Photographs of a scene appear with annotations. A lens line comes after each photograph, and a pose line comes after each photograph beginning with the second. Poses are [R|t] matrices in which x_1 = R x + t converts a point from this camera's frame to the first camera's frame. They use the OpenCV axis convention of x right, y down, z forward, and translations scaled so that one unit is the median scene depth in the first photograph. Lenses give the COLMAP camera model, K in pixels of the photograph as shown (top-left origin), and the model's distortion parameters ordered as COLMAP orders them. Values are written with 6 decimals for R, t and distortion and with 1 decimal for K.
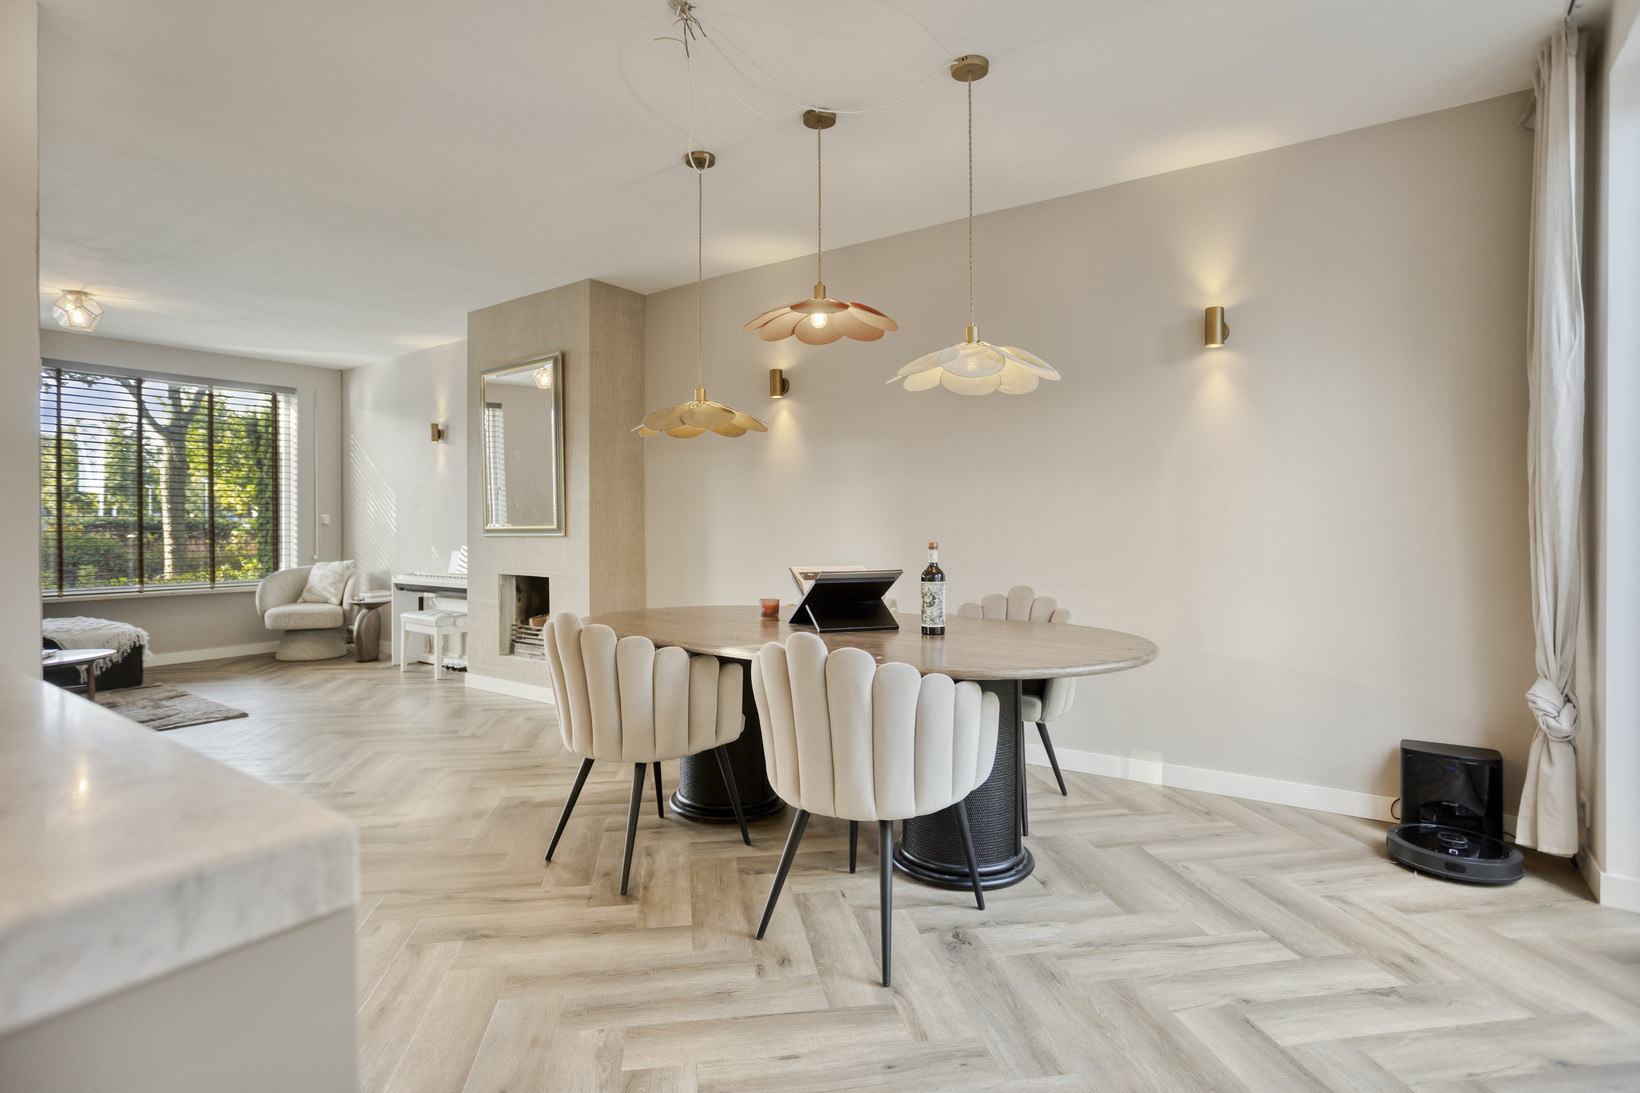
lens RADIAL K [[831.7, 0, 820.3], [0, 831.7, 527.7], [0, 0, 1]] dist [-0.045833, 0.025657]
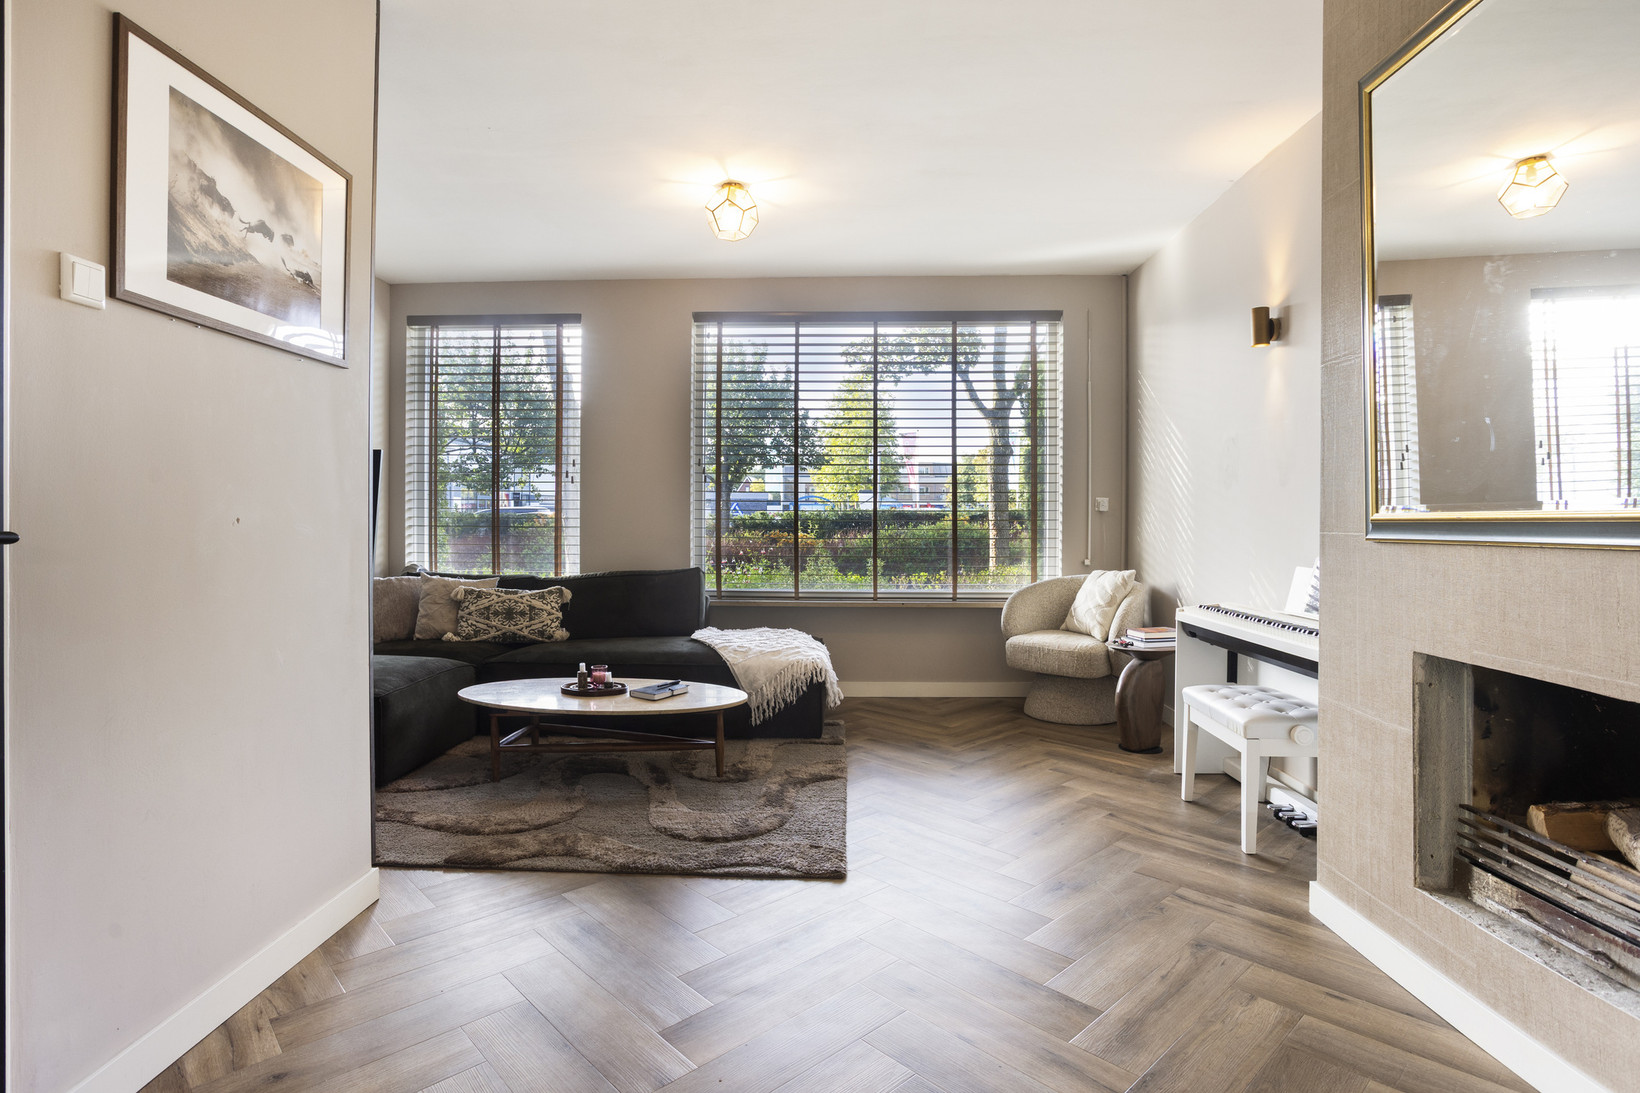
lens RADIAL K [[836.9, 0, 815.3], [0, 836.9, 526.6], [0, 0, 1]] dist [-0.018944, 0.012071]
pose [[0.557352, 0.012444, -0.830183, -0.375117], [-0.007035, 0.999923, 0.010265, 0.004410], [0.830247, 0.000120, 0.557396, 0.933372]]
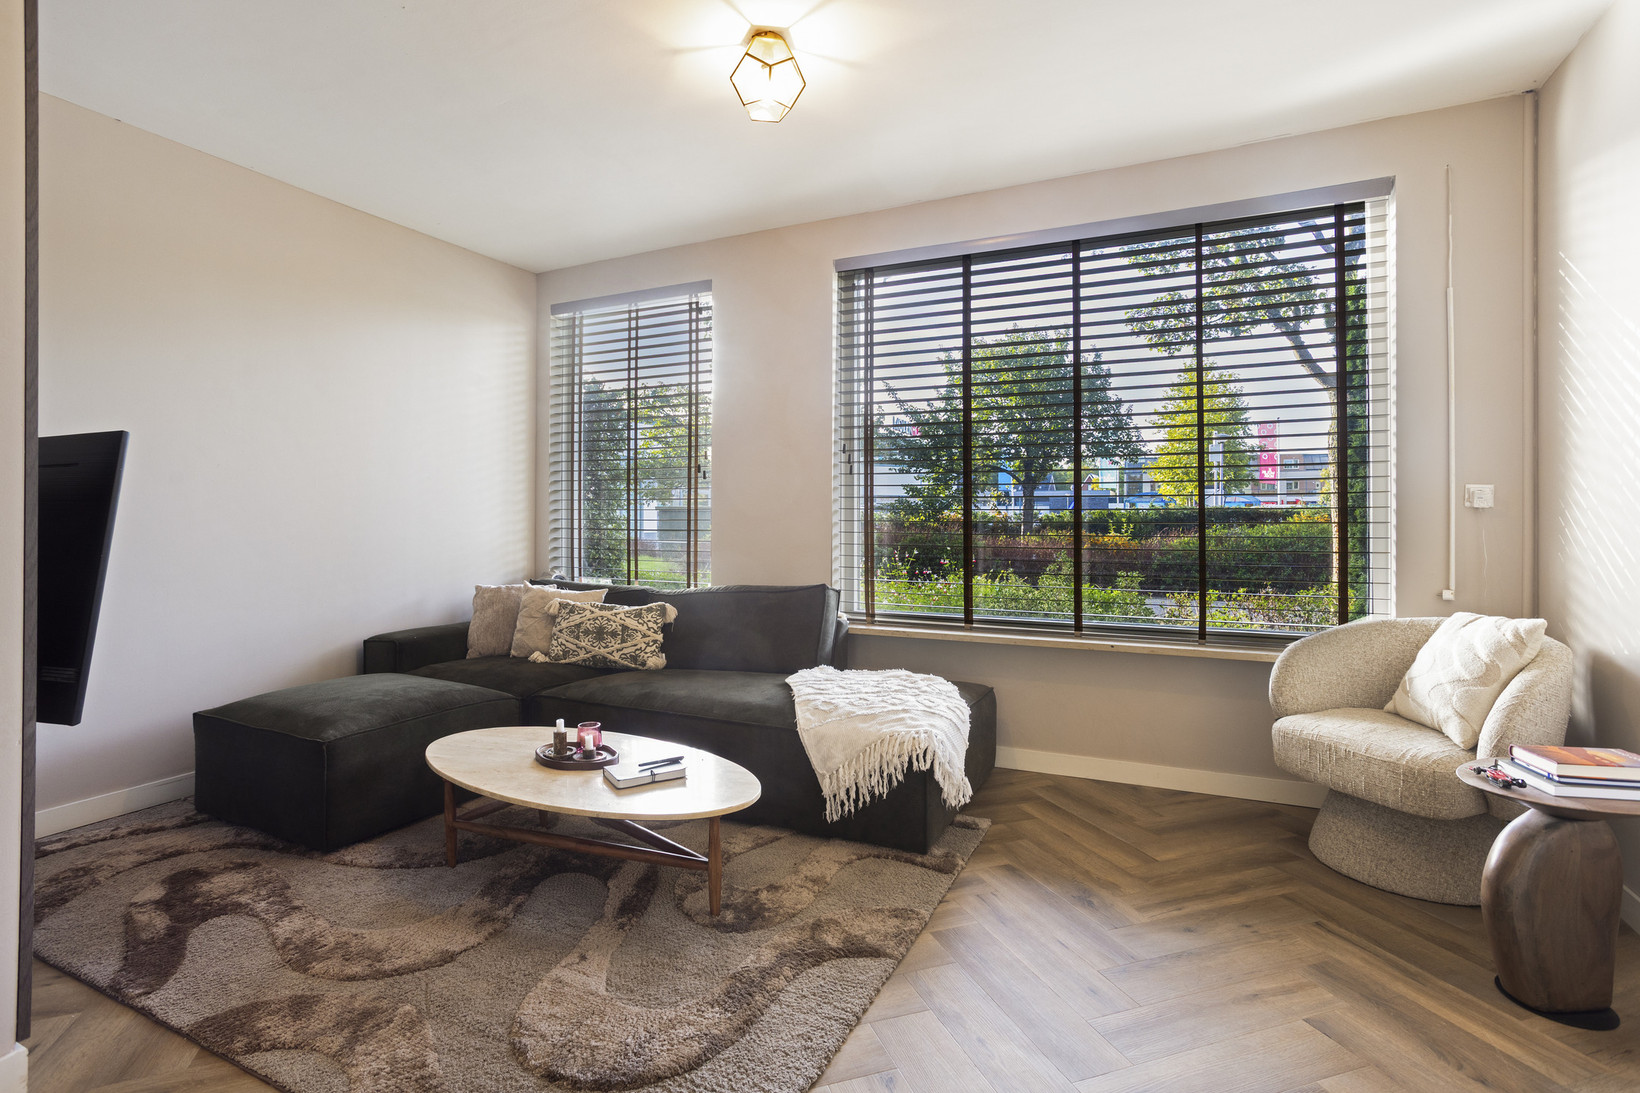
lens RADIAL K [[788.9, 0, 816.8], [0, 788.9, 520.0], [0, 0, 1]] dist [-0.032802, 0.017056]
pose [[0.164288, 0.008255, -0.986378, -0.638306], [-0.004034, 0.999962, 0.007697, -0.002759], [0.986404, 0.002714, 0.164315, 1.366289]]
